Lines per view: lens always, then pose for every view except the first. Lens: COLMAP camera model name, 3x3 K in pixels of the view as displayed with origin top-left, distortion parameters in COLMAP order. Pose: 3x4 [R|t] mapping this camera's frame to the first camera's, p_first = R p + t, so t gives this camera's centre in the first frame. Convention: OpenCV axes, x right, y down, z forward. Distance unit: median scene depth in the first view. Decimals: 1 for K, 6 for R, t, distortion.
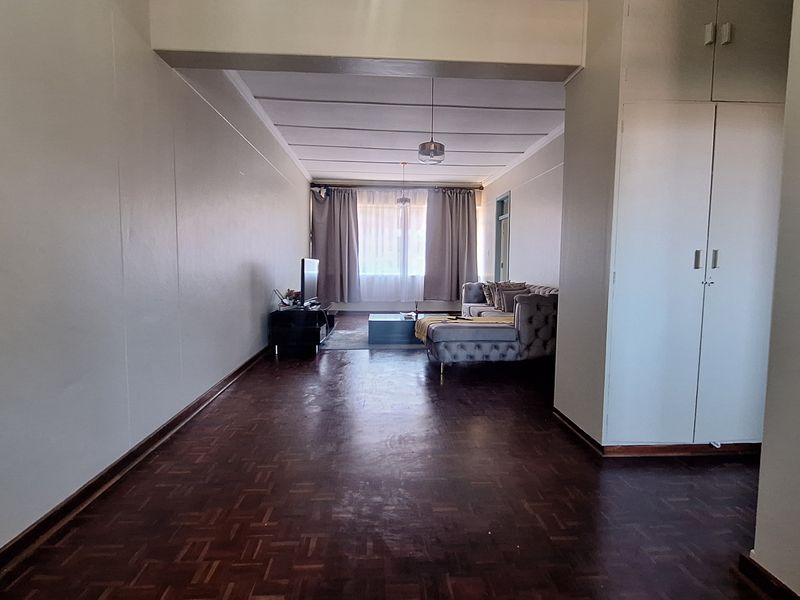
lens RADIAL K [[428.7, 0, 399.9], [0, 428.7, 296.5], [0, 0, 1]] dist [-0.003695, 0.019379]
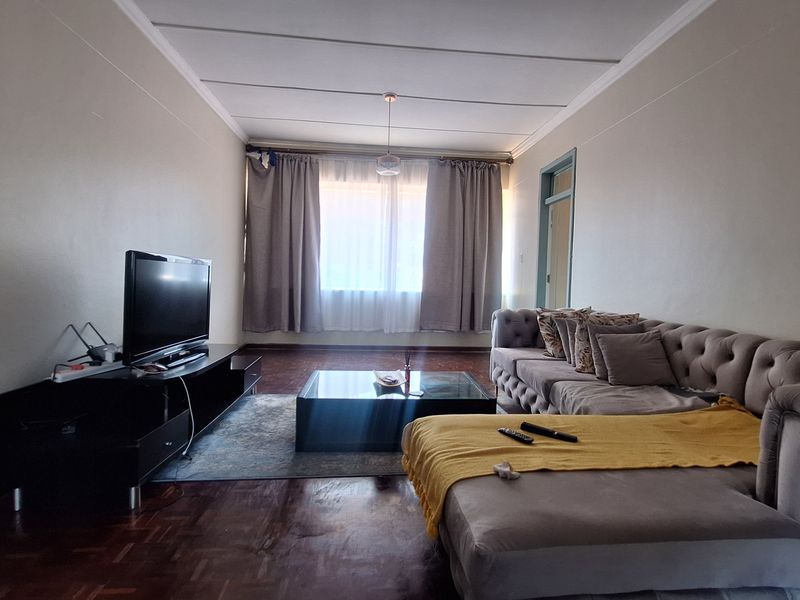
lens RADIAL K [[428.7, 0, 399.9], [0, 428.7, 296.5], [0, 0, 1]] dist [-0.003695, 0.019379]
pose [[0.999710, 0.017691, 0.016322, 0.014875], [-0.017171, 0.999357, -0.031473, -0.022221], [-0.016869, 0.031184, 0.999371, 0.361234]]
